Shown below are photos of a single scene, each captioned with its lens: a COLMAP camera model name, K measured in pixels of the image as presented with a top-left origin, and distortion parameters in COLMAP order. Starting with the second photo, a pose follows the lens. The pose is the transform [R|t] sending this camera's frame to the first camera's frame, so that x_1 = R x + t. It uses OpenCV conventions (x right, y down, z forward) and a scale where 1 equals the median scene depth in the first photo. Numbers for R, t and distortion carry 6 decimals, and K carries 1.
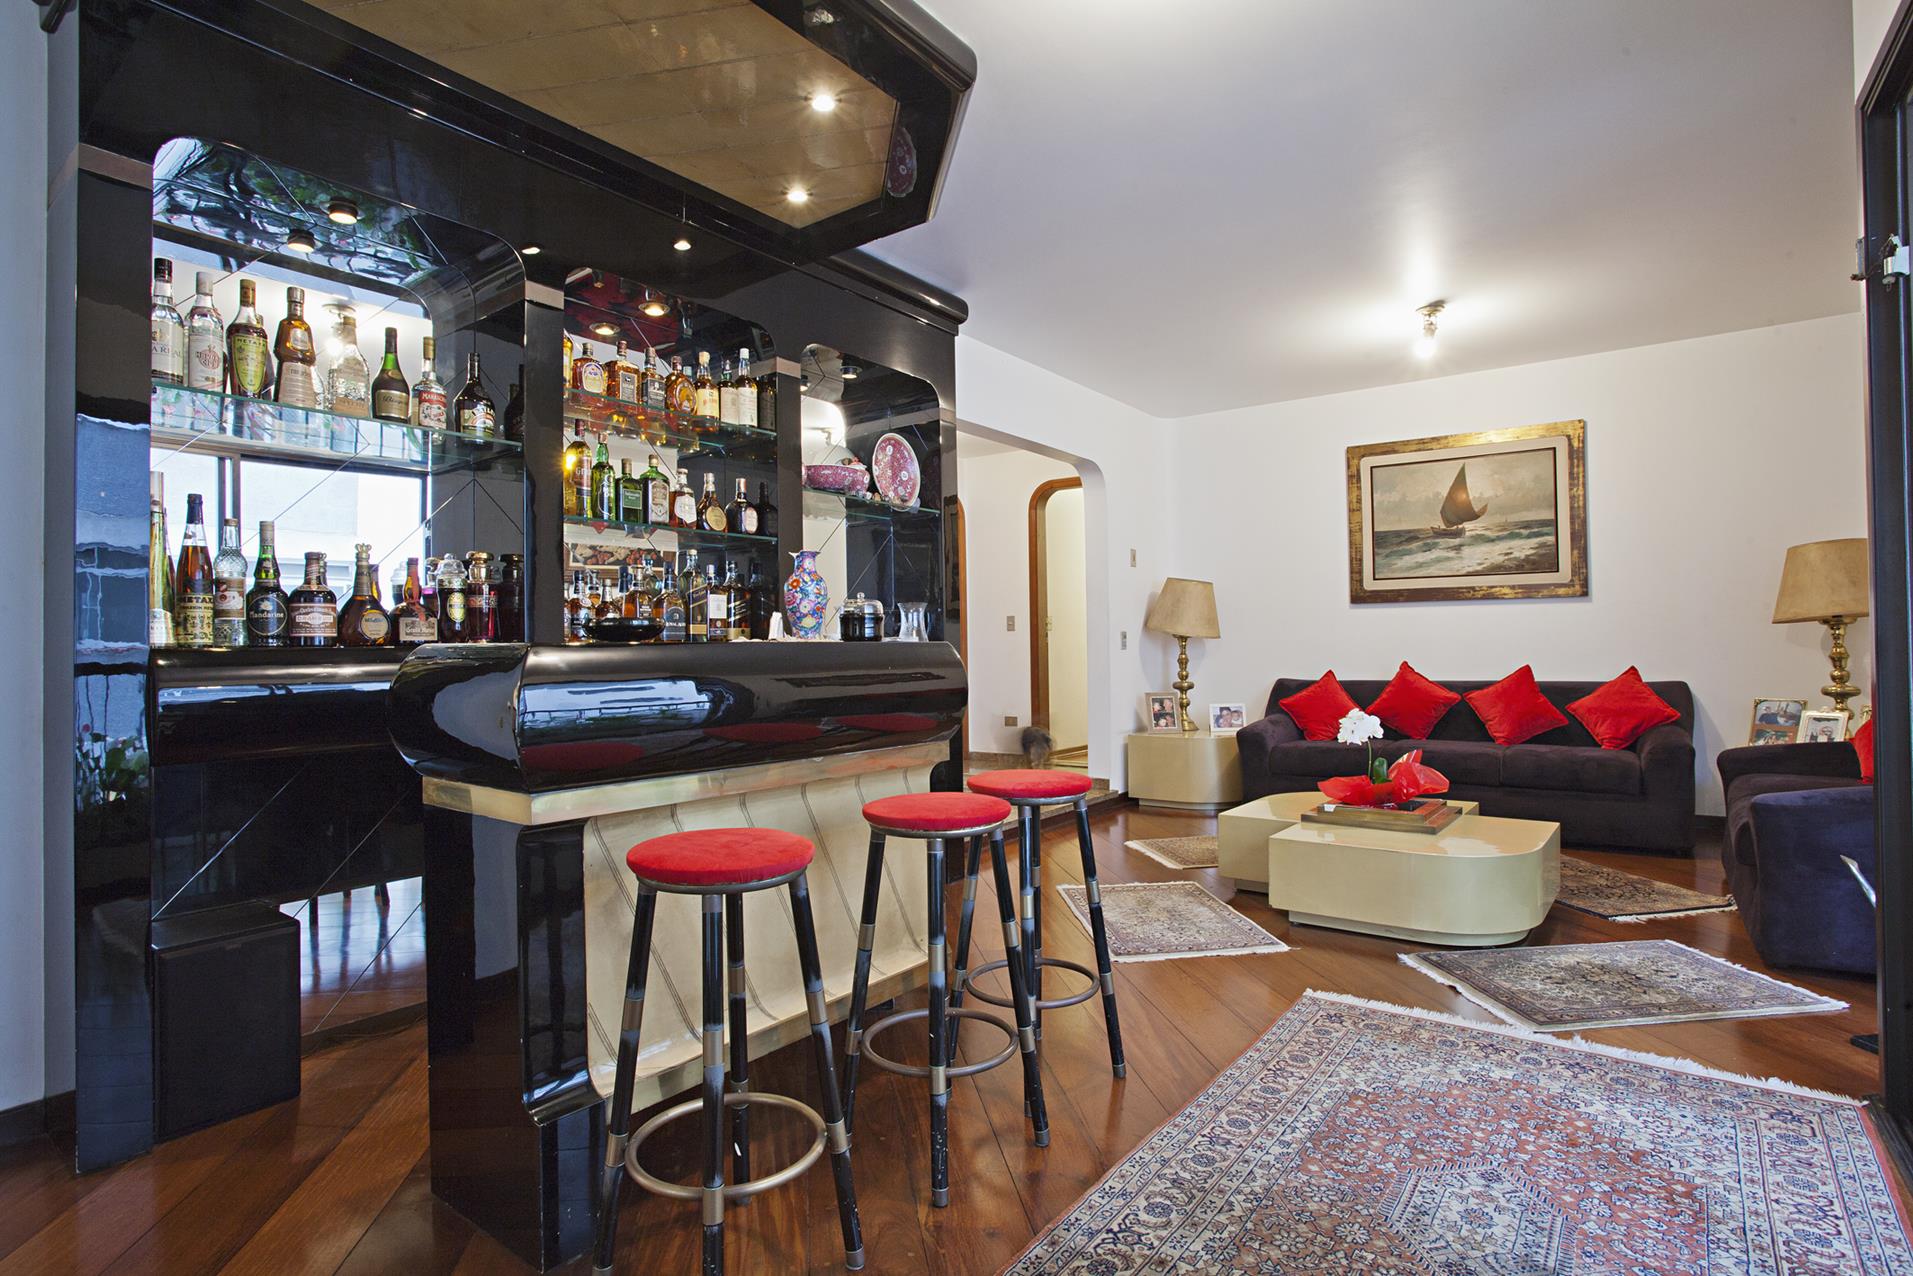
lens RADIAL K [[1046.7, 0, 957.6], [0, 1046.7, 639.9], [0, 0, 1]] dist [0.006226, 0.001844]
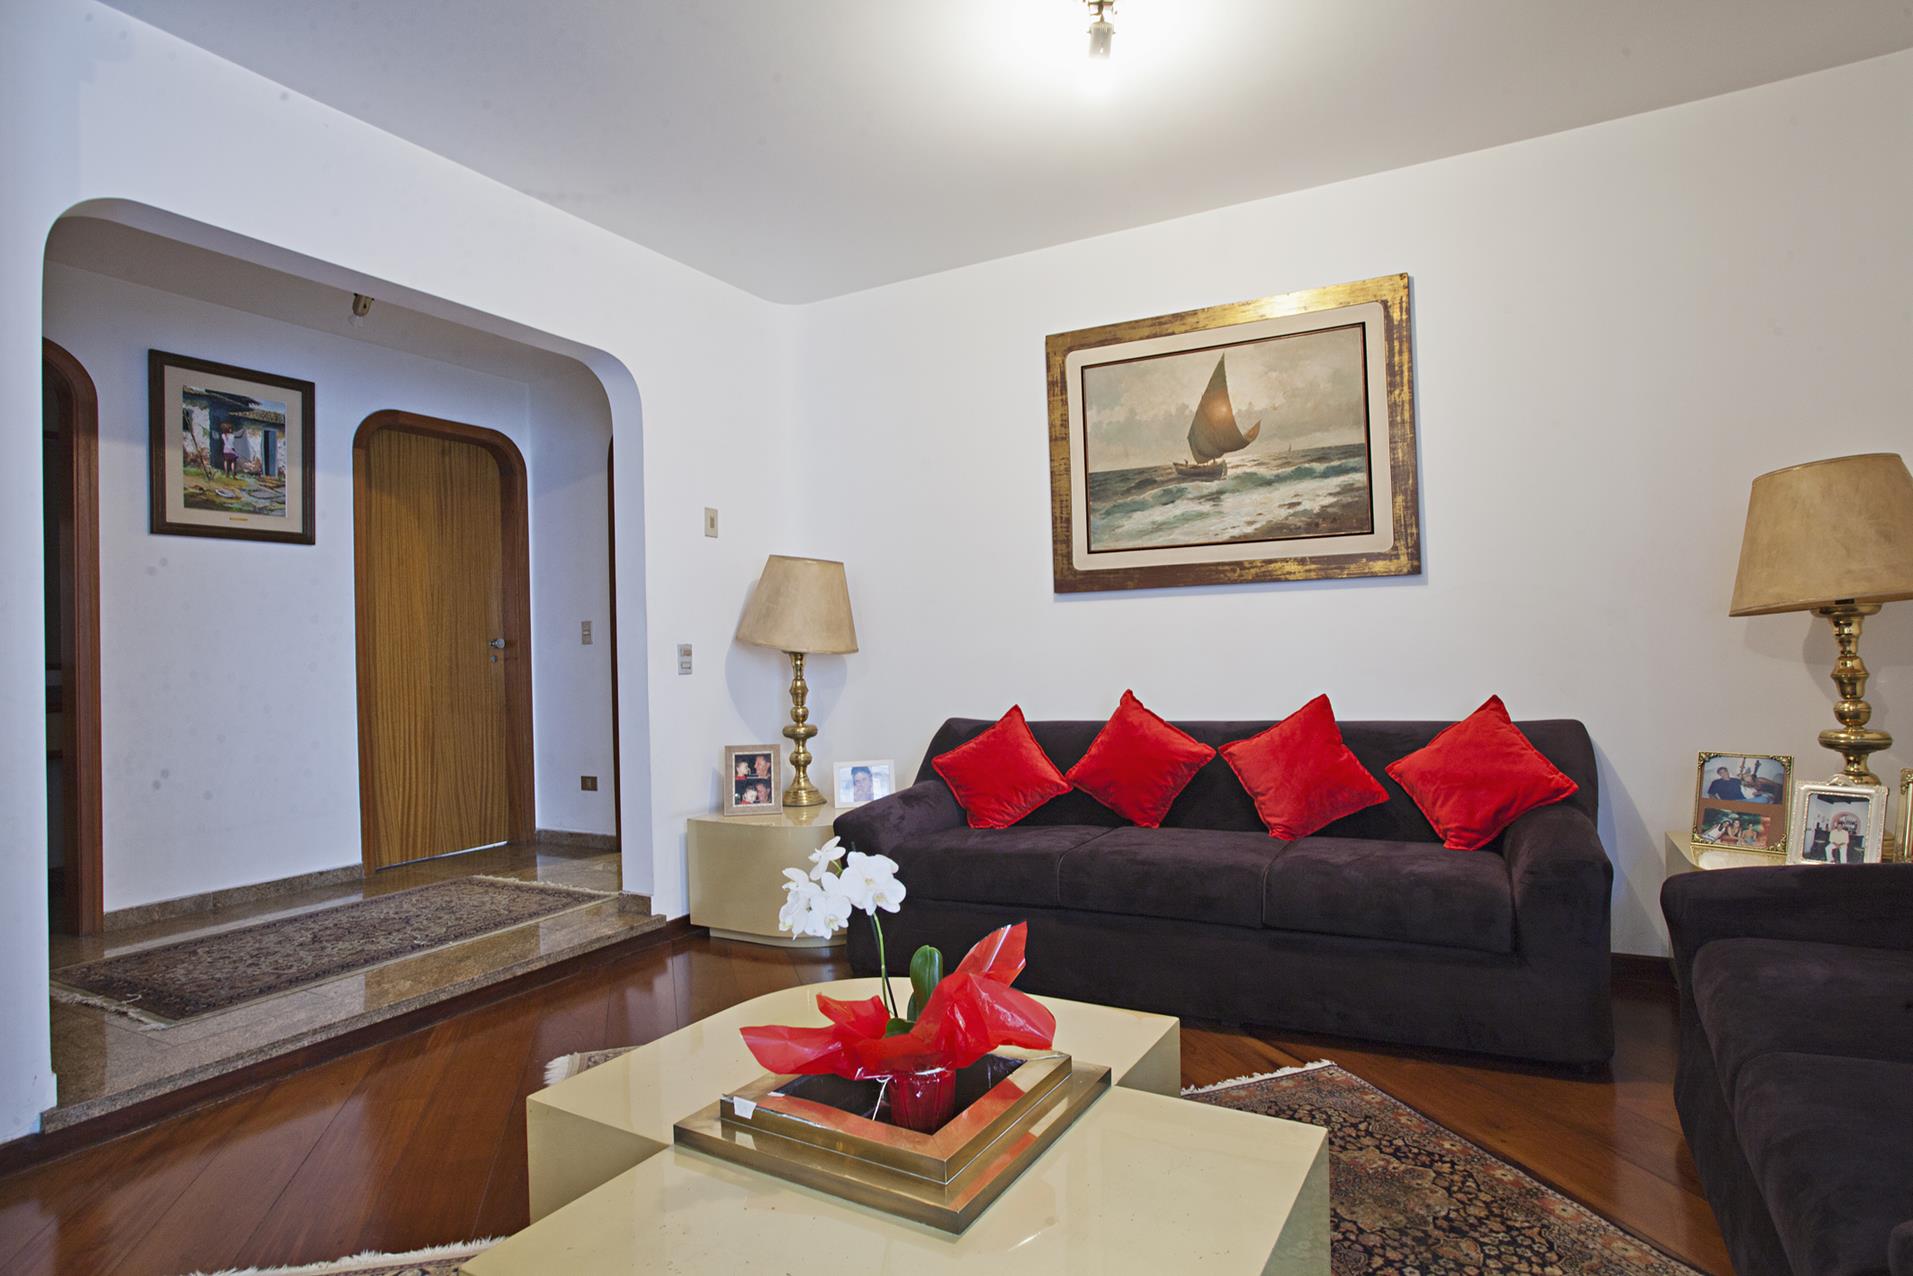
lens RADIAL K [[1036.5, 0, 953.9], [0, 1036.5, 644.3], [0, 0, 1]] dist [-0.022873, 0.000279]
pose [[0.995638, -0.012017, 0.092523, 0.282862], [0.012640, 0.999901, -0.006156, -0.002588], [-0.092440, 0.007298, 0.995692, 0.444160]]
